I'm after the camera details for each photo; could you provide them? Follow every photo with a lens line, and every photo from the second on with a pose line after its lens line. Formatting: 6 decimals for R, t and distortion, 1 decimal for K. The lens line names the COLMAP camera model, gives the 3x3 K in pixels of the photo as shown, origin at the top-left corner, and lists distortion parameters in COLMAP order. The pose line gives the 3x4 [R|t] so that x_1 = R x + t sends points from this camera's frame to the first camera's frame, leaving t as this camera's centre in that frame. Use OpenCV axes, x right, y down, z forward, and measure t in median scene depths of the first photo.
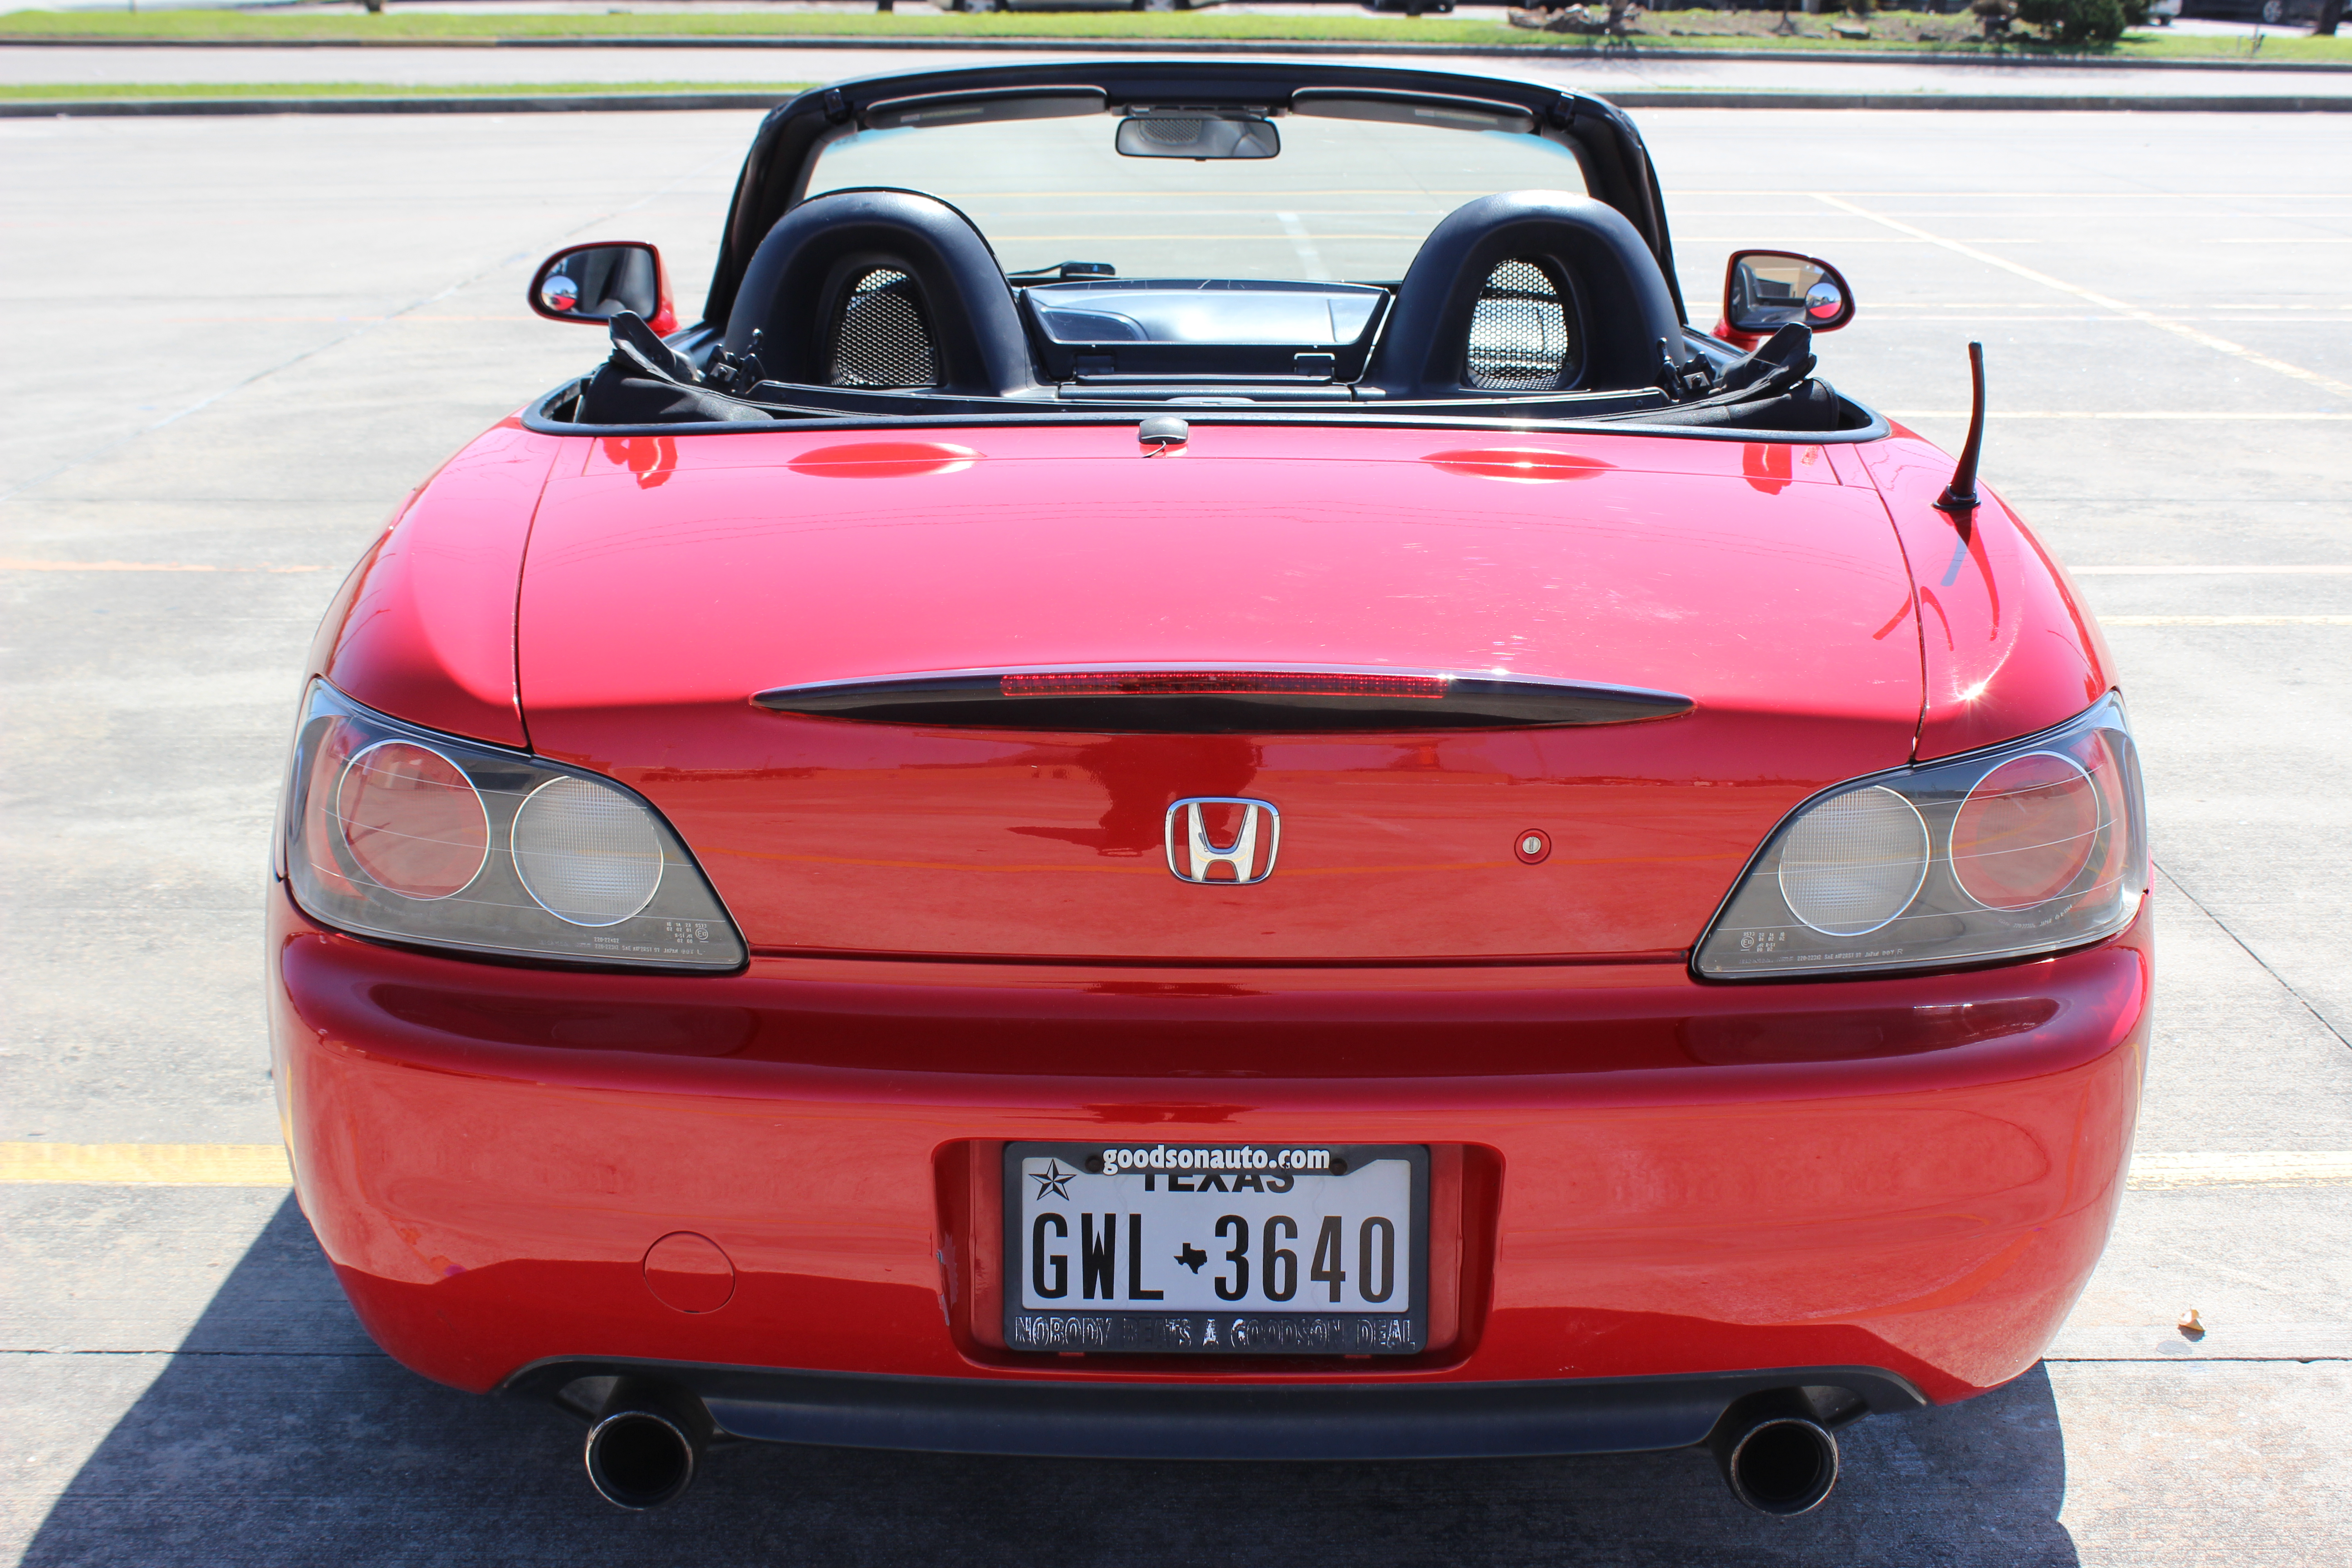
lens RADIAL K [[2805.8, 0, 1181.7], [0, 2805.8, 765.5], [0, 0, 1]] dist [-0.053711, 0.000000]
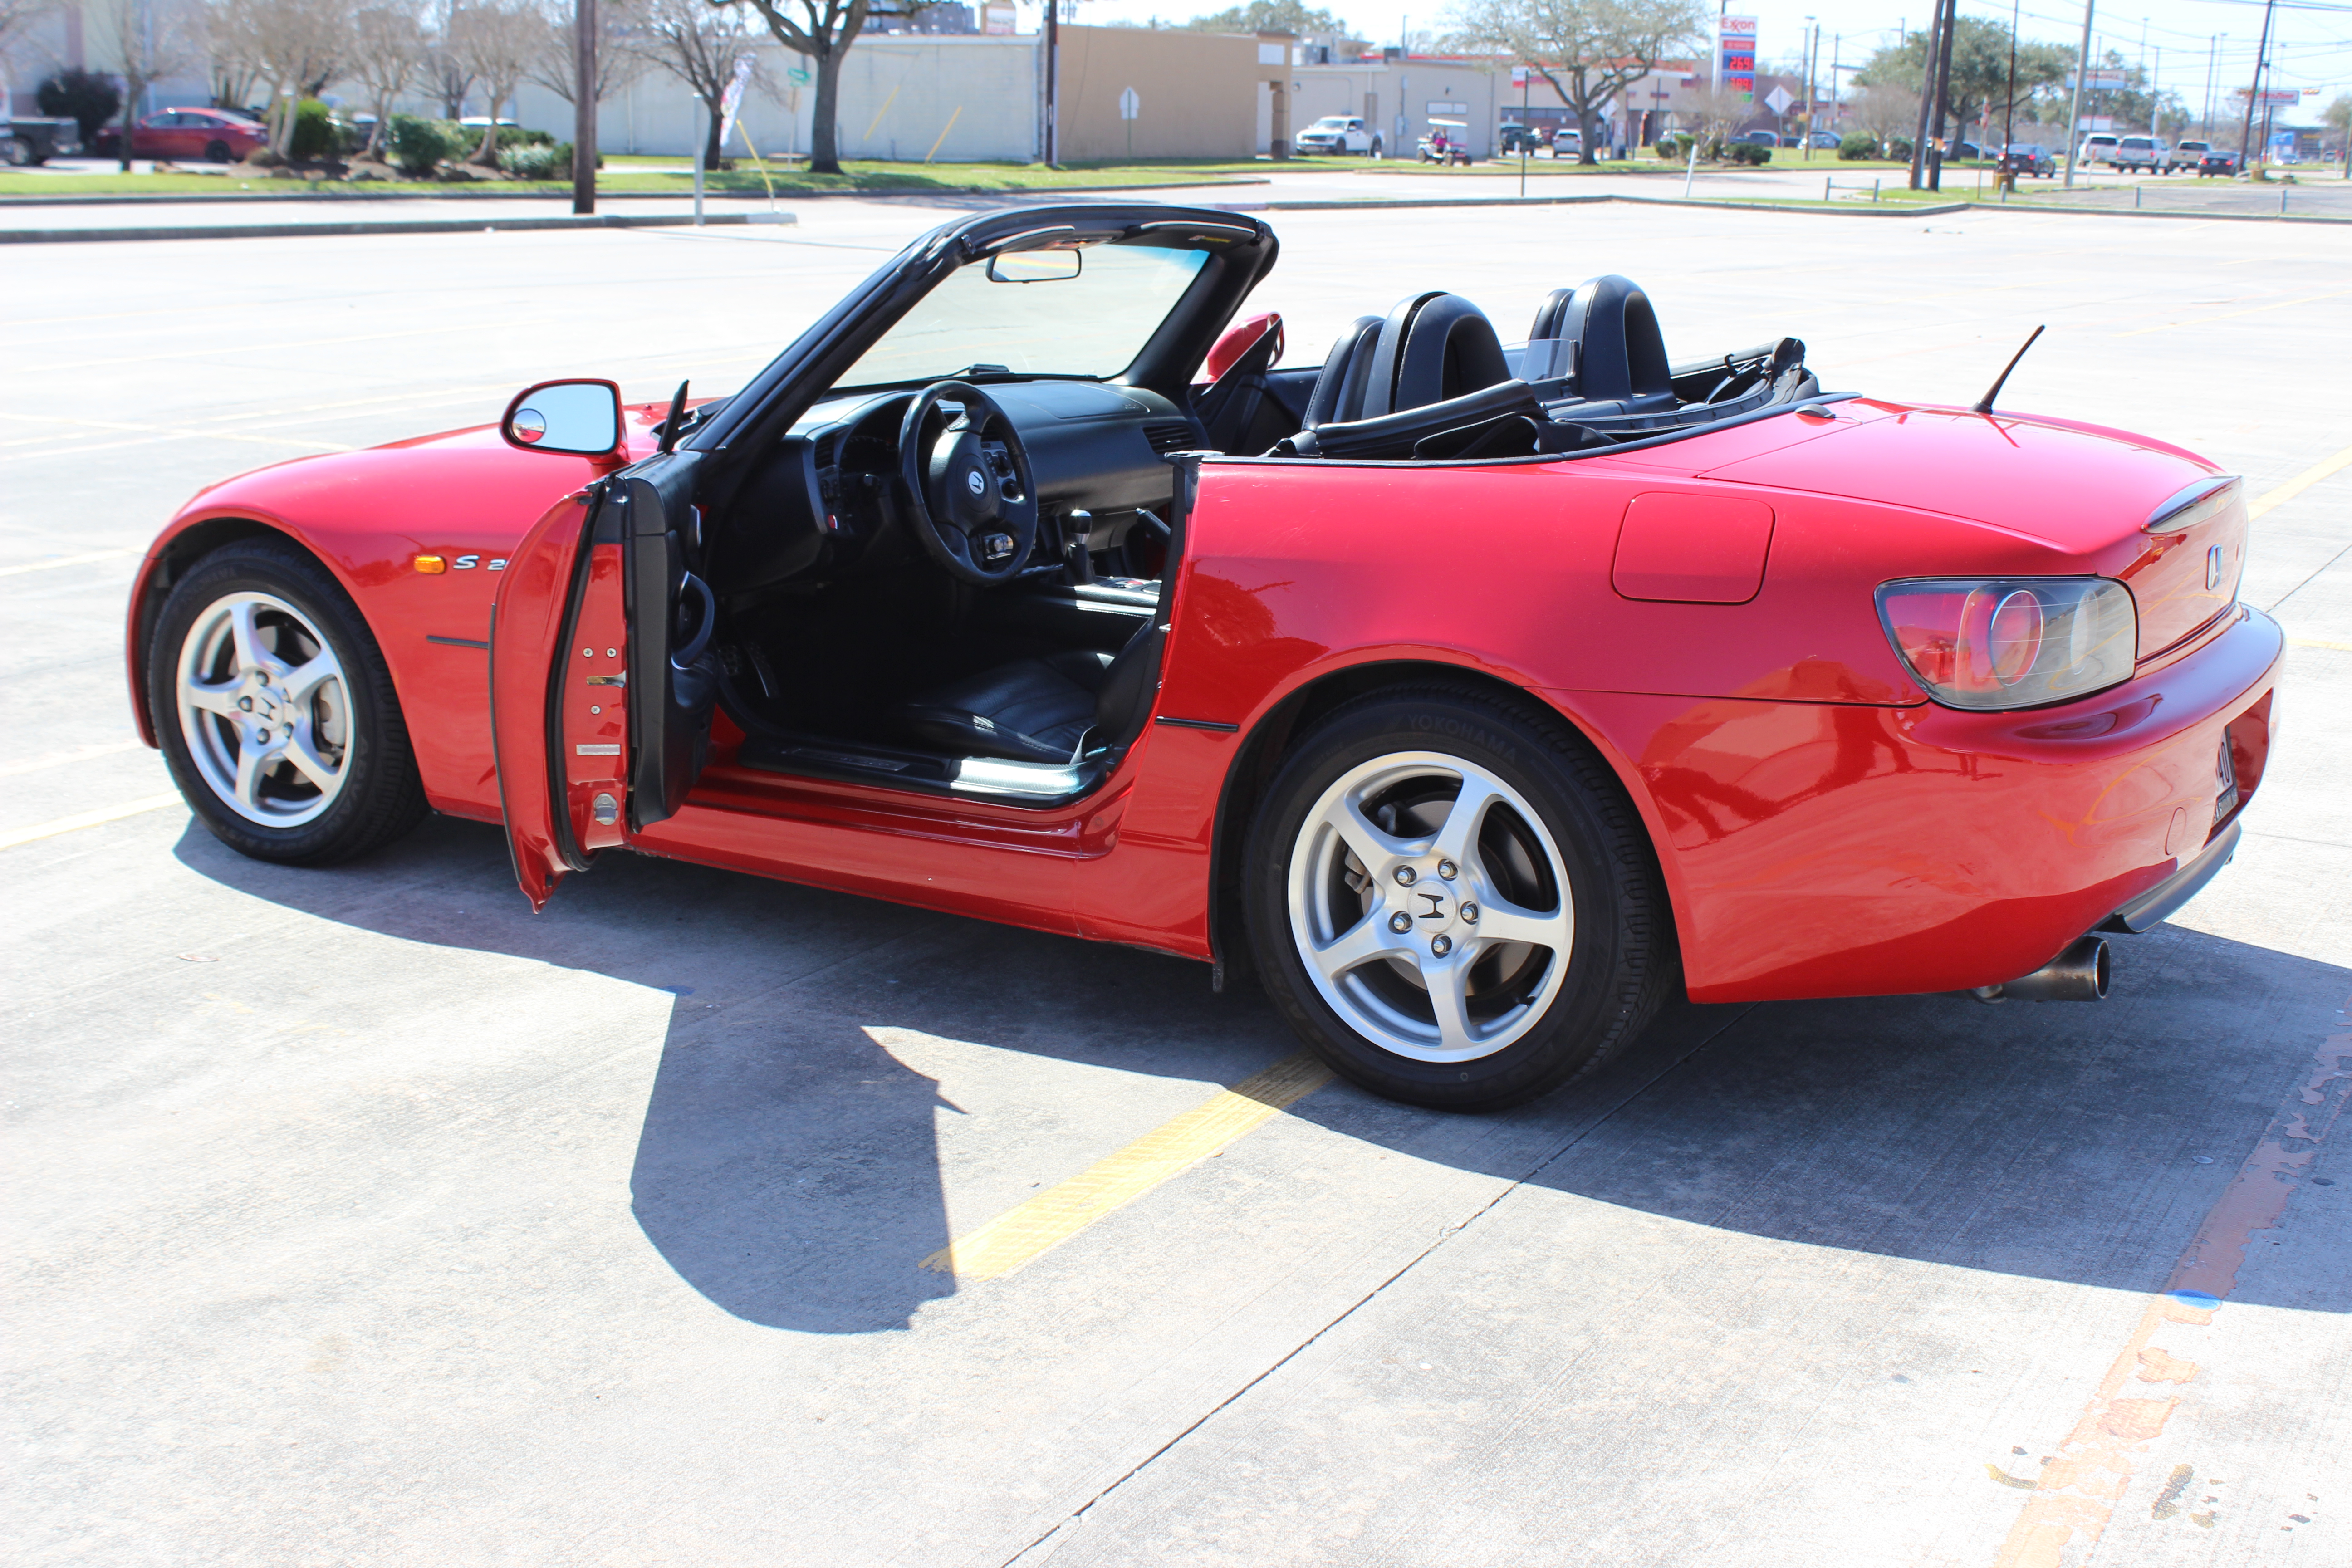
lens RADIAL K [[2805.8, 0, 1229.4], [0, 2805.8, 794.1], [0, 0, 1]] dist [-0.053711, 0.000000]
pose [[0.501113, -0.197218, 0.842609, -1.511298], [0.231384, 0.968770, 0.089139, -0.115302], [-0.833875, 0.150298, 0.531097, 0.385790]]
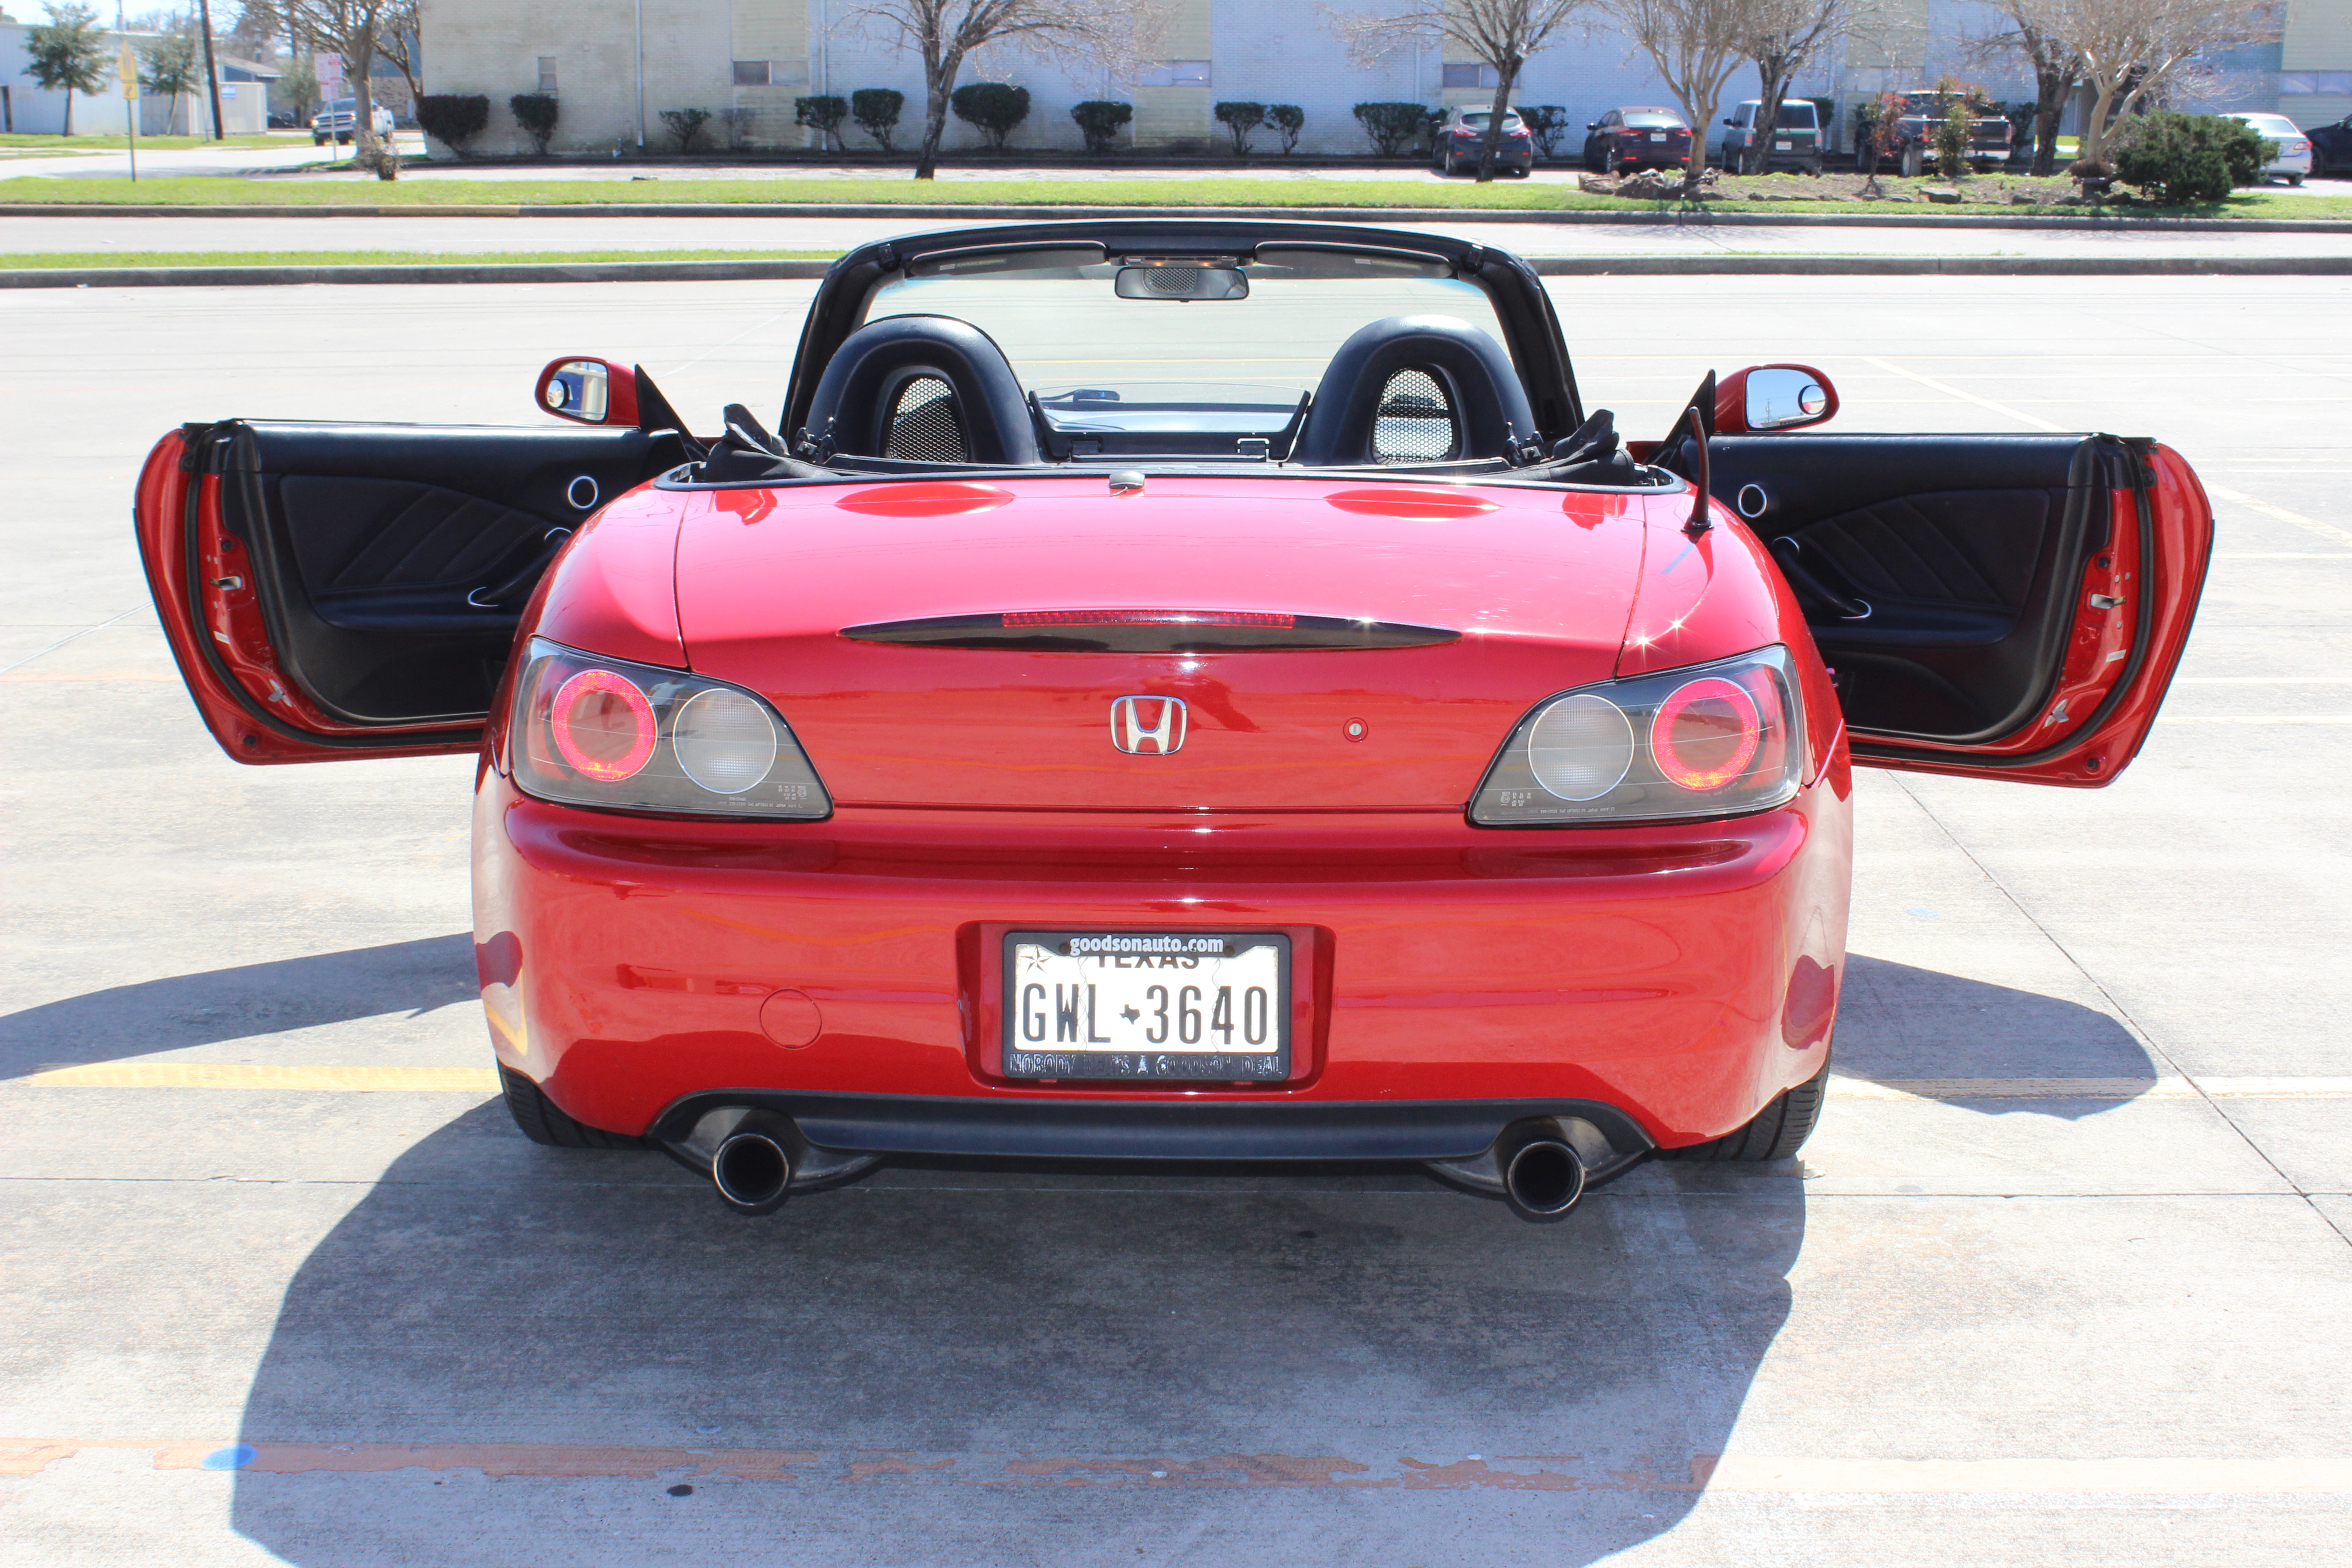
lens RADIAL K [[3104.0, 0, 1166.0], [0, 3104.0, 775.4], [0, 0, 1]] dist [-0.047121, 0.000000]
pose [[0.999665, 0.000898, -0.025848, 0.047478], [-0.002771, 0.997364, -0.072513, 0.123941], [0.025715, 0.072560, 0.997032, -0.468683]]
